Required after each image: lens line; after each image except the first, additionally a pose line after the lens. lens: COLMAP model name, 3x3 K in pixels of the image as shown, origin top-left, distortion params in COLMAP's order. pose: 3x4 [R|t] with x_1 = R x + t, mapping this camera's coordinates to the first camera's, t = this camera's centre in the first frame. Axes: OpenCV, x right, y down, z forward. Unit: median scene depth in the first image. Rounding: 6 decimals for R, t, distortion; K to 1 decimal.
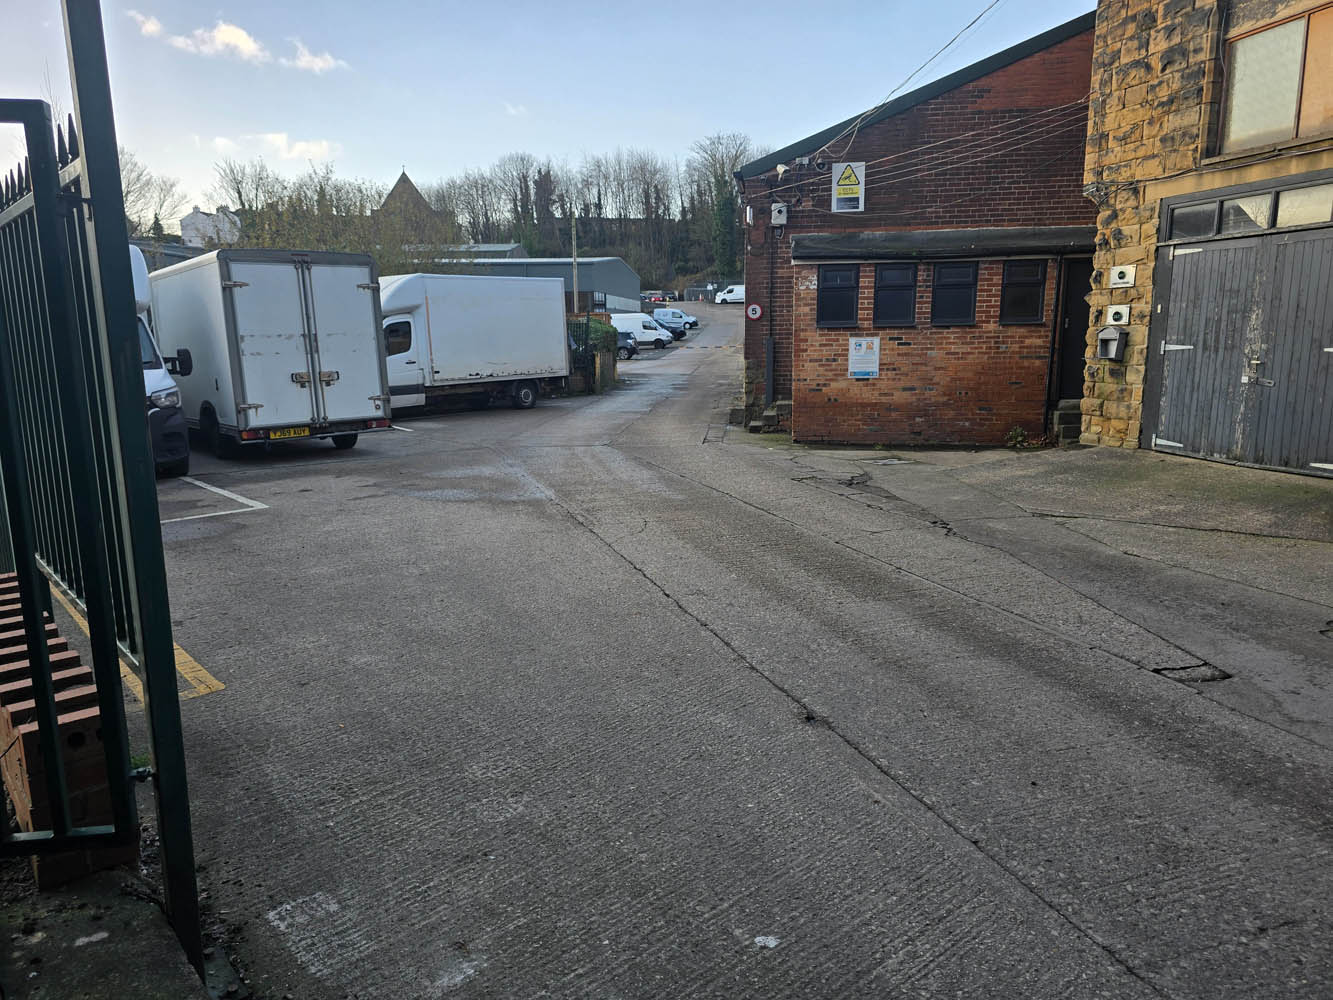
lens RADIAL K [[894.7, 0, 657.7], [0, 894.7, 497.4], [0, 0, 1]] dist [0.048446, -0.036792]
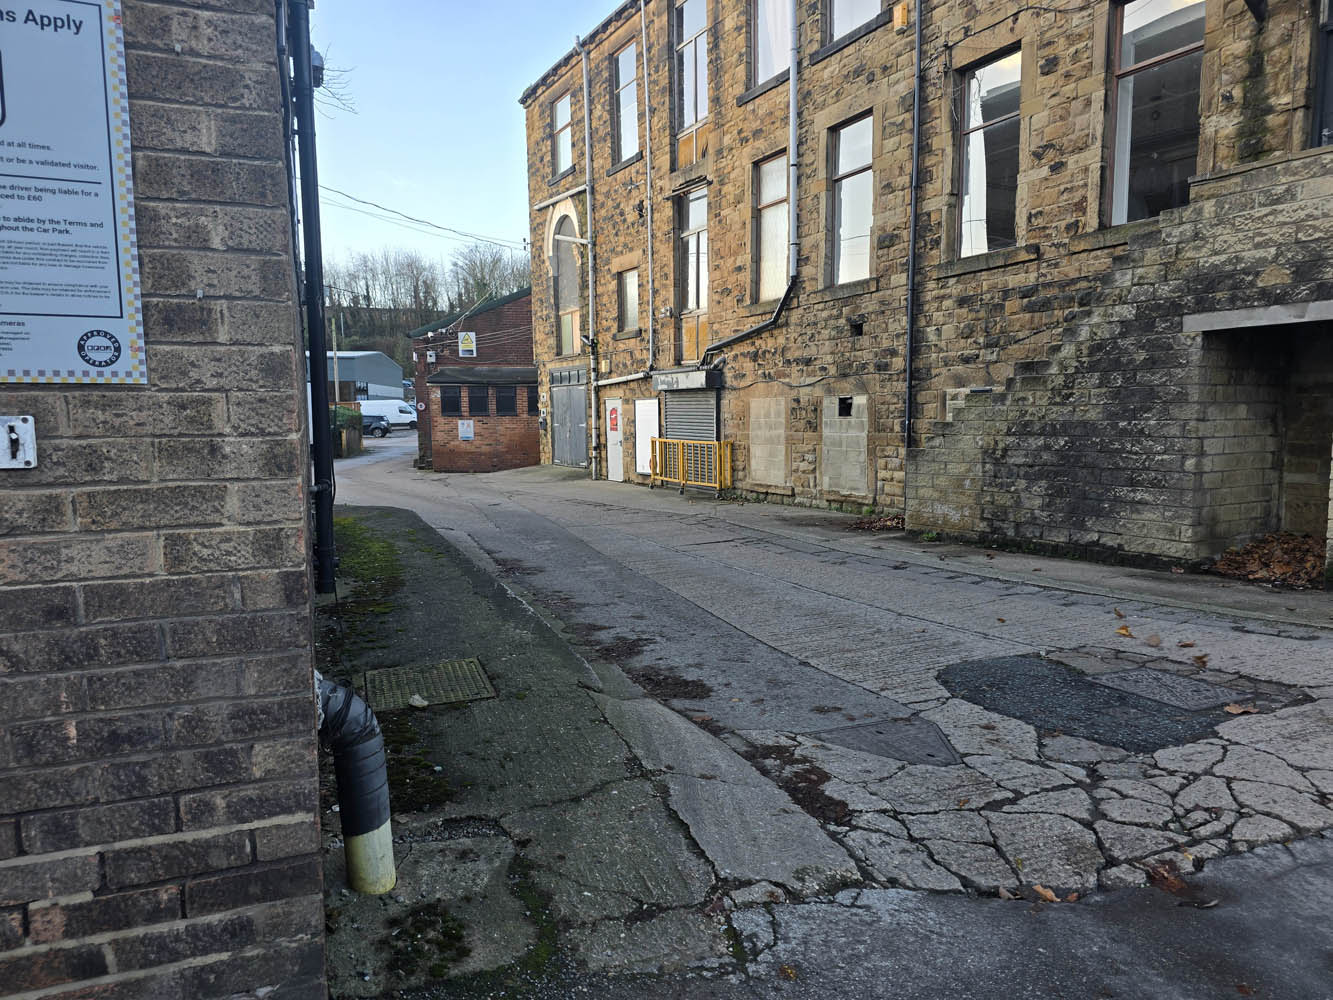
lens RADIAL K [[894.7, 0, 694.8], [0, 894.7, 504.8], [0, 0, 1]] dist [0.048446, -0.036792]
pose [[0.963405, -0.025500, 0.266835, 0.156930], [0.047360, 0.995997, -0.075809, 0.172264], [-0.263834, 0.085672, 0.960756, -0.966972]]
